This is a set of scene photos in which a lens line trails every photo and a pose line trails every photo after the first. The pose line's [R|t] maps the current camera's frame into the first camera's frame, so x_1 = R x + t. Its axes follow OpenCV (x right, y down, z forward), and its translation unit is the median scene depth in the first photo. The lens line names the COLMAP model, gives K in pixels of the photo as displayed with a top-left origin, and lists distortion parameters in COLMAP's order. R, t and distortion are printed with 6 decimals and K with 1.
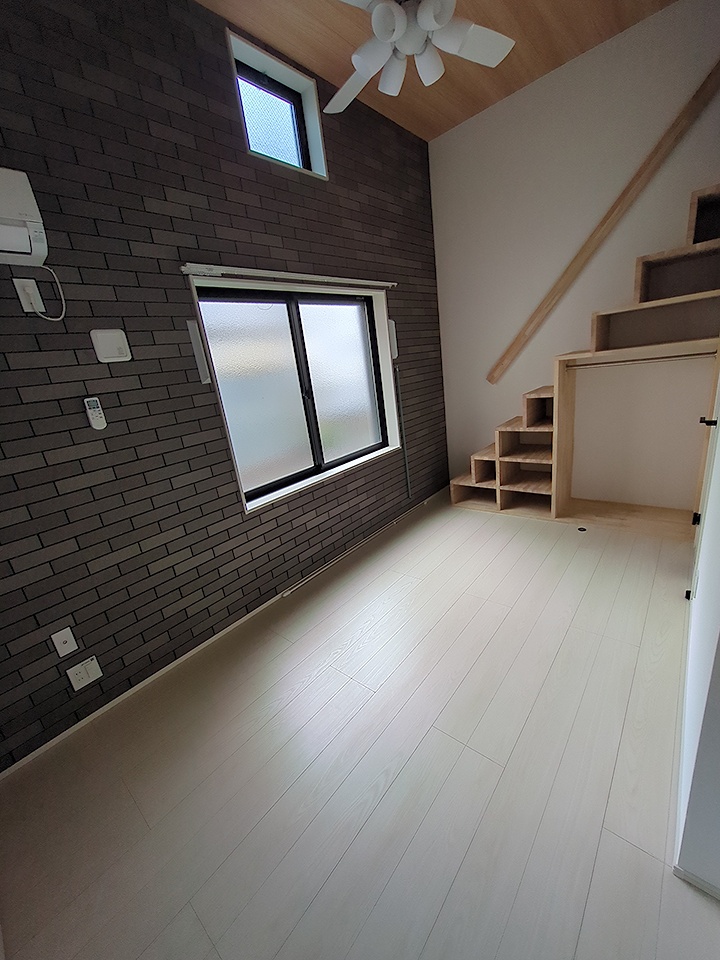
lens RADIAL K [[382.4, 0, 357.4], [0, 382.4, 485.3], [0, 0, 1]] dist [-0.001960, 0.000357]
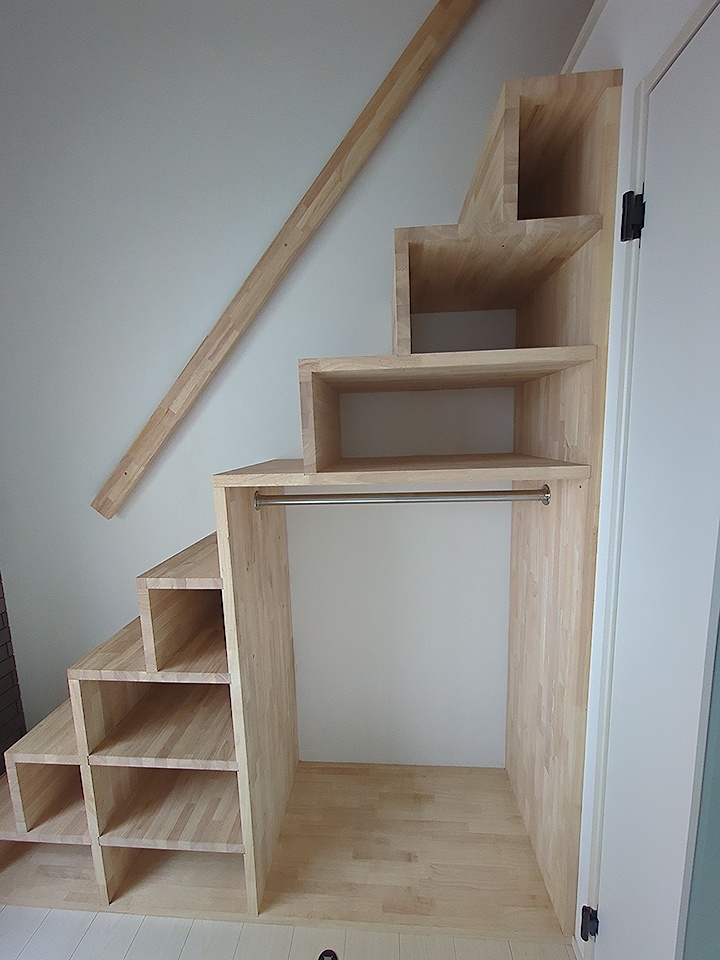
lens RADIAL K [[382.4, 0, 357.4], [0, 382.4, 485.3], [0, 0, 1]] dist [-0.001960, 0.000357]
pose [[0.802814, 0.030020, 0.595473, 0.367935], [0.102130, 0.977046, -0.186948, -0.221747], [-0.587417, 0.210900, 0.781321, 0.585473]]
